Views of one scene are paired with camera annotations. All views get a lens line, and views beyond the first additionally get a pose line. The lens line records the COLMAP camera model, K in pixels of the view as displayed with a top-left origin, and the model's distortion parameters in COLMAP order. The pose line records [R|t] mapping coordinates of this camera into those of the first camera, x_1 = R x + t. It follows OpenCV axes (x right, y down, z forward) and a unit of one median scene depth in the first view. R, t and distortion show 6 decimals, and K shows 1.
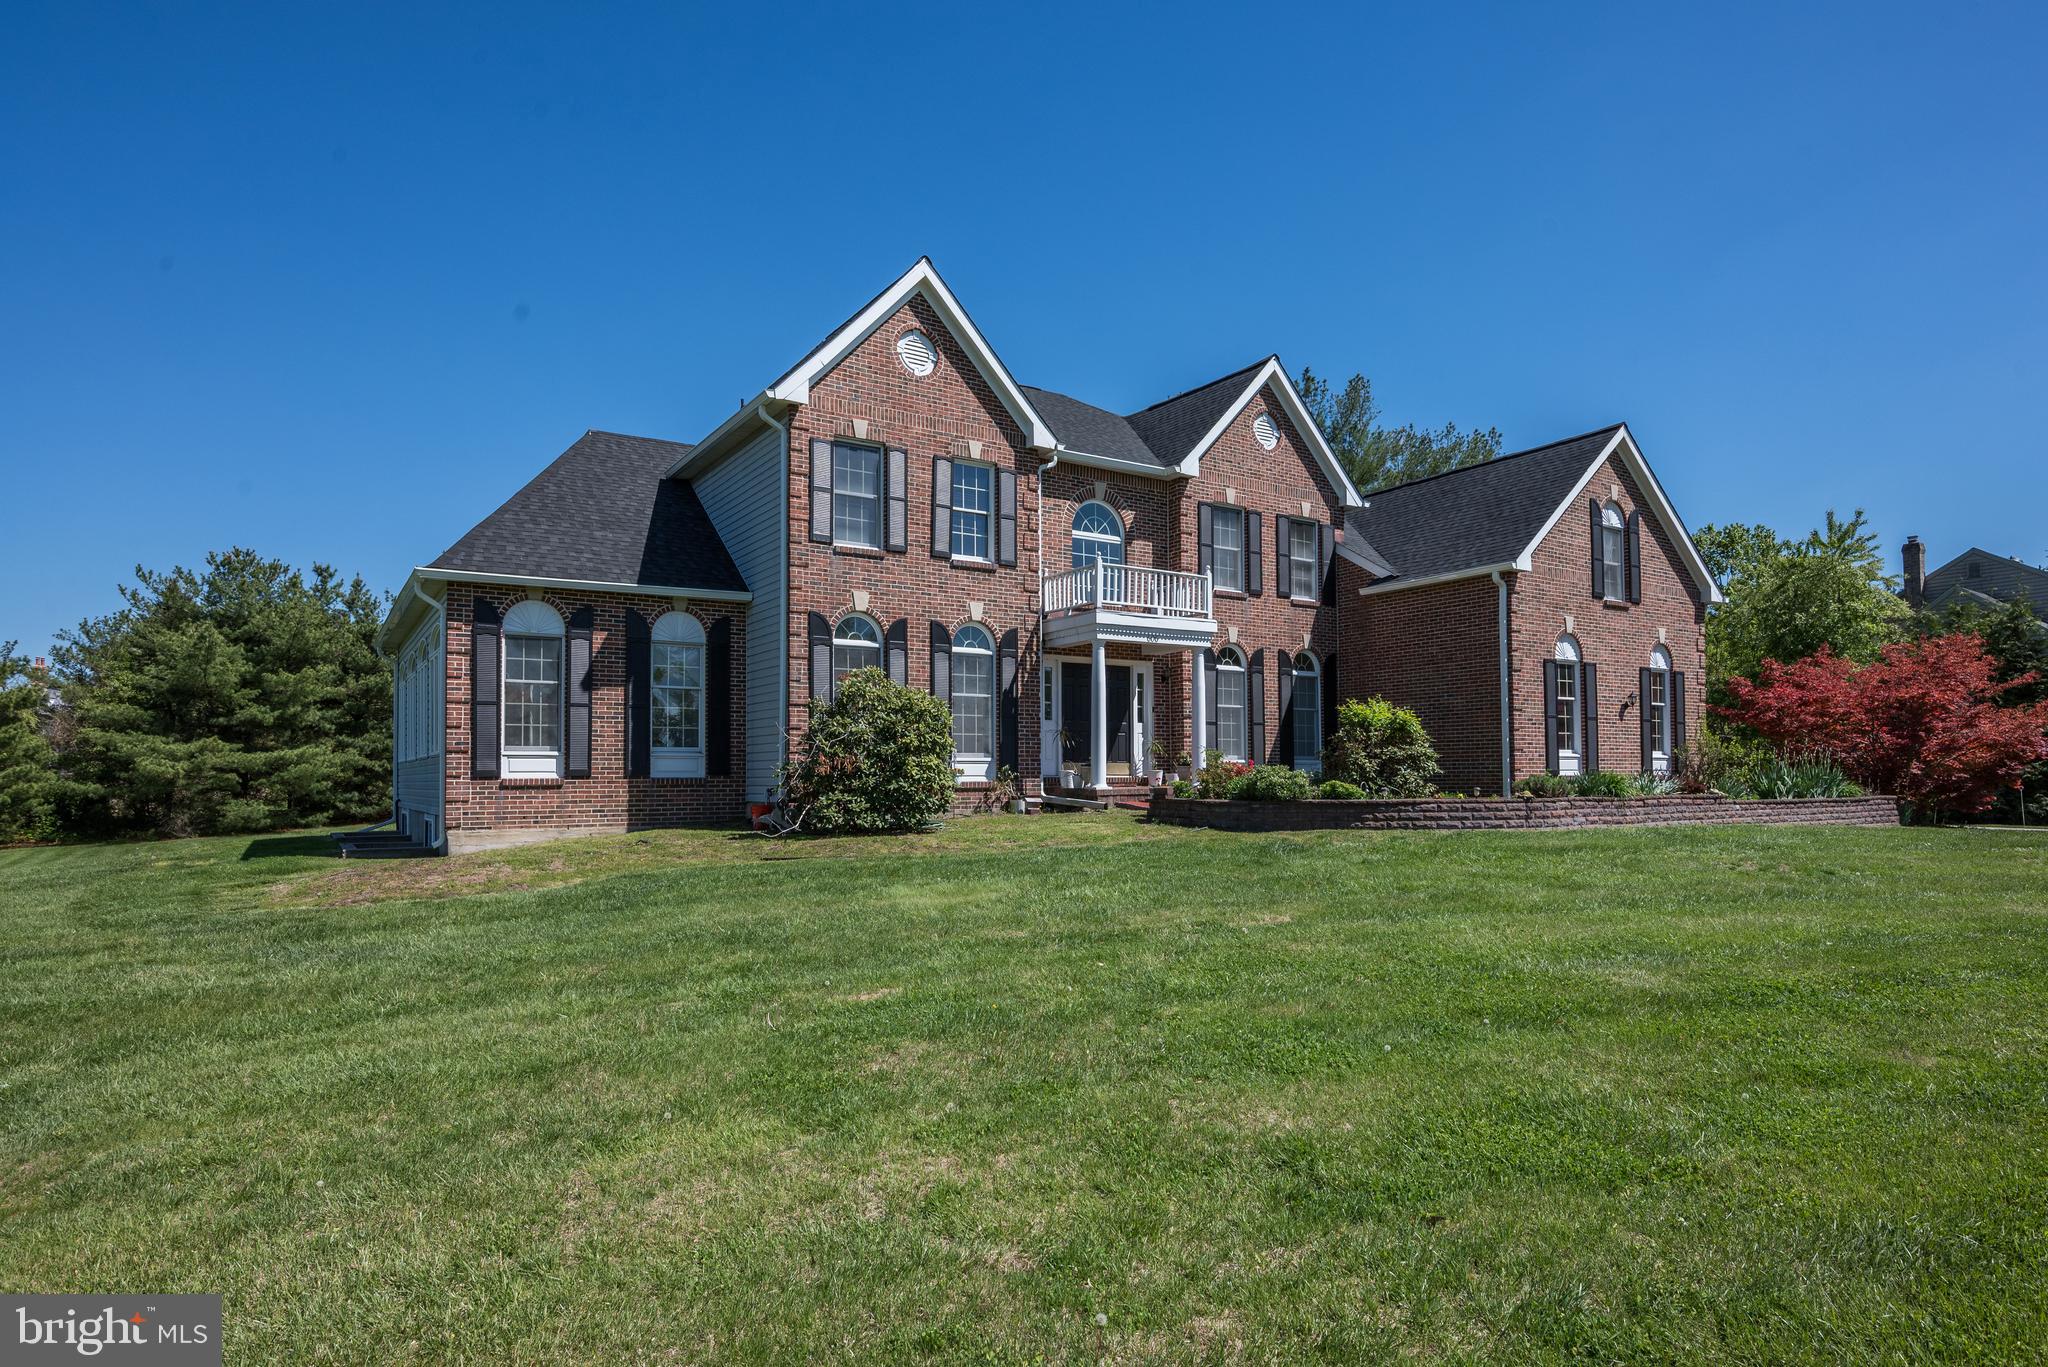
lens RADIAL K [[1124.5, 0, 1059.6], [0, 1124.5, 740.4], [0, 0, 1]] dist [-0.000098, 0.005392]
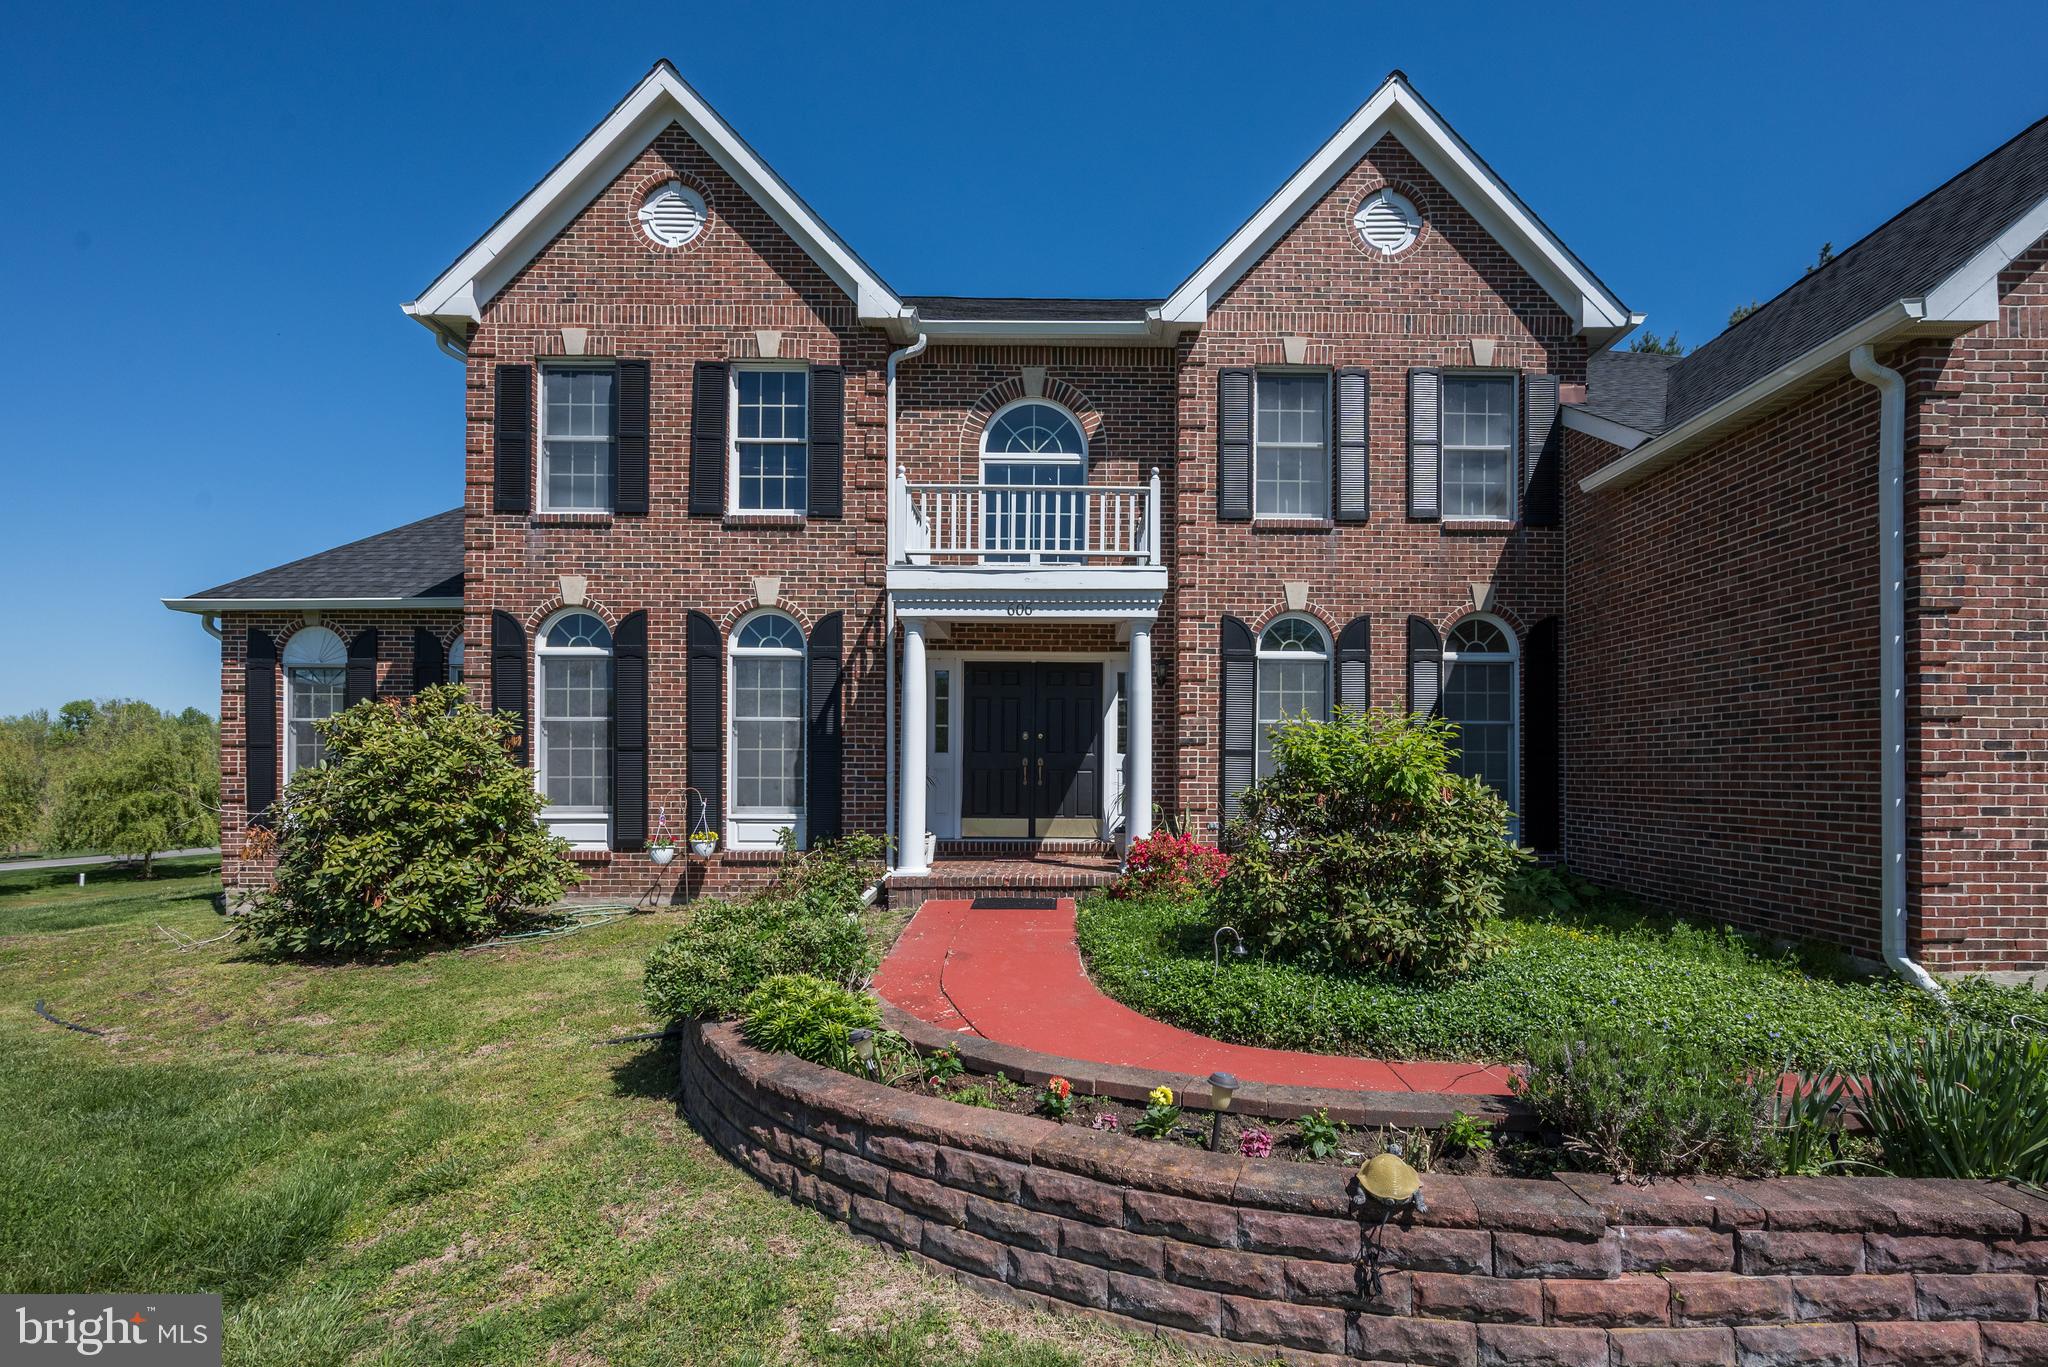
lens RADIAL K [[866.6, 0, 977.2], [0, 866.6, 769.6], [0, 0, 1]] dist [0.000470, -0.000465]
pose [[0.849396, 0.003672, -0.527743, 0.276696], [0.010420, 0.999664, 0.023727, -0.020270], [0.527653, -0.025653, 0.849072, 0.591709]]
